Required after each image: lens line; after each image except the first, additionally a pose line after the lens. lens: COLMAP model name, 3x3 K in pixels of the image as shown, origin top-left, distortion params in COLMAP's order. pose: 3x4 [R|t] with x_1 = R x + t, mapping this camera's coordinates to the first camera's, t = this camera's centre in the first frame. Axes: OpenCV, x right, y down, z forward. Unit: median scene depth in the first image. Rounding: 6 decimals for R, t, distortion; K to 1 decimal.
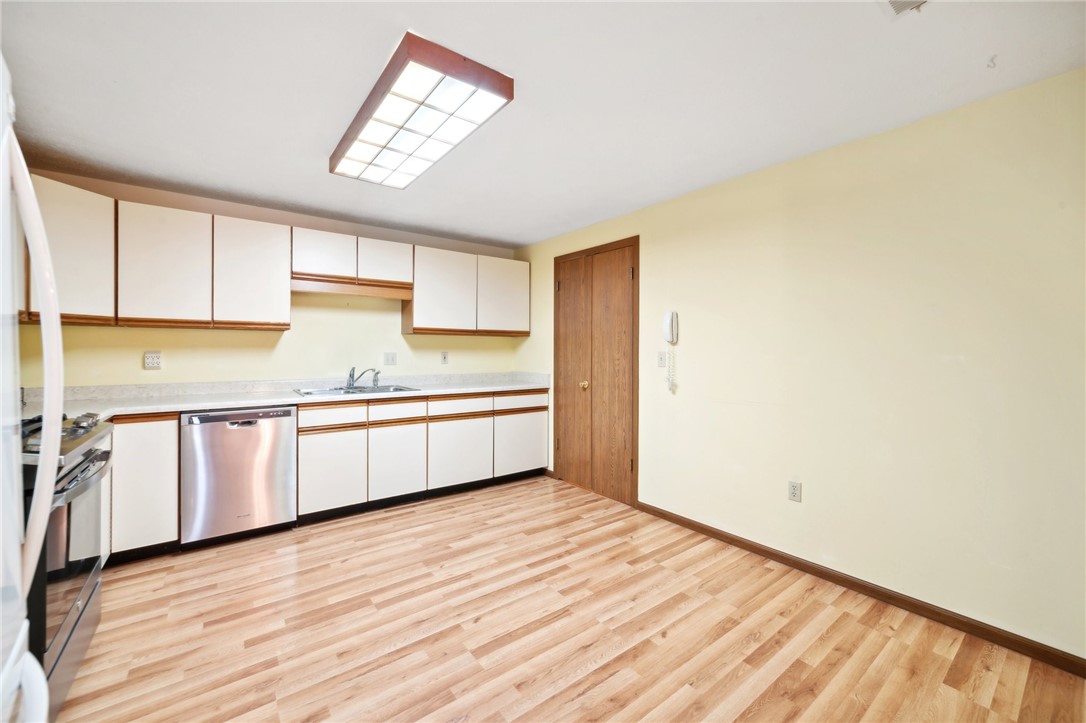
lens RADIAL K [[431.0, 0, 547.6], [0, 431.0, 354.3], [0, 0, 1]] dist [-0.008531, 0.000514]
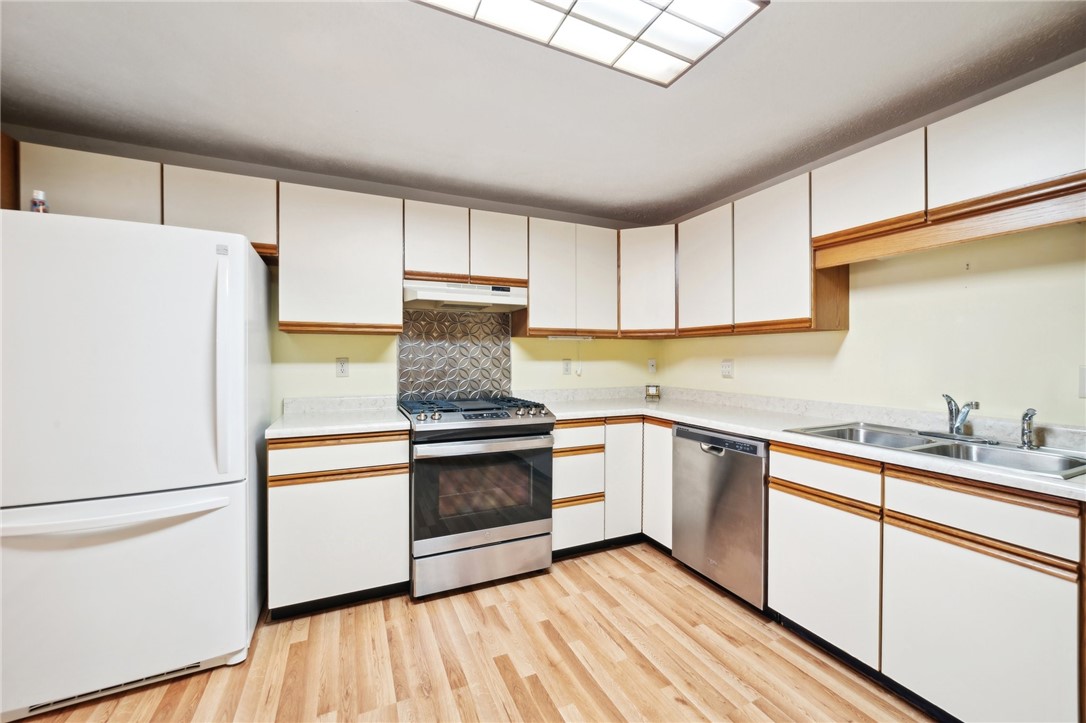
lens RADIAL K [[430.1, 0, 547.4], [0, 430.1, 360.1], [0, 0, 1]] dist [-0.006845, 0.000386]
pose [[-0.213196, 0.005454, -0.976994, 0.172678], [-0.011782, 0.999897, 0.008153, -0.011121], [0.976939, 0.013249, -0.213109, 0.968655]]
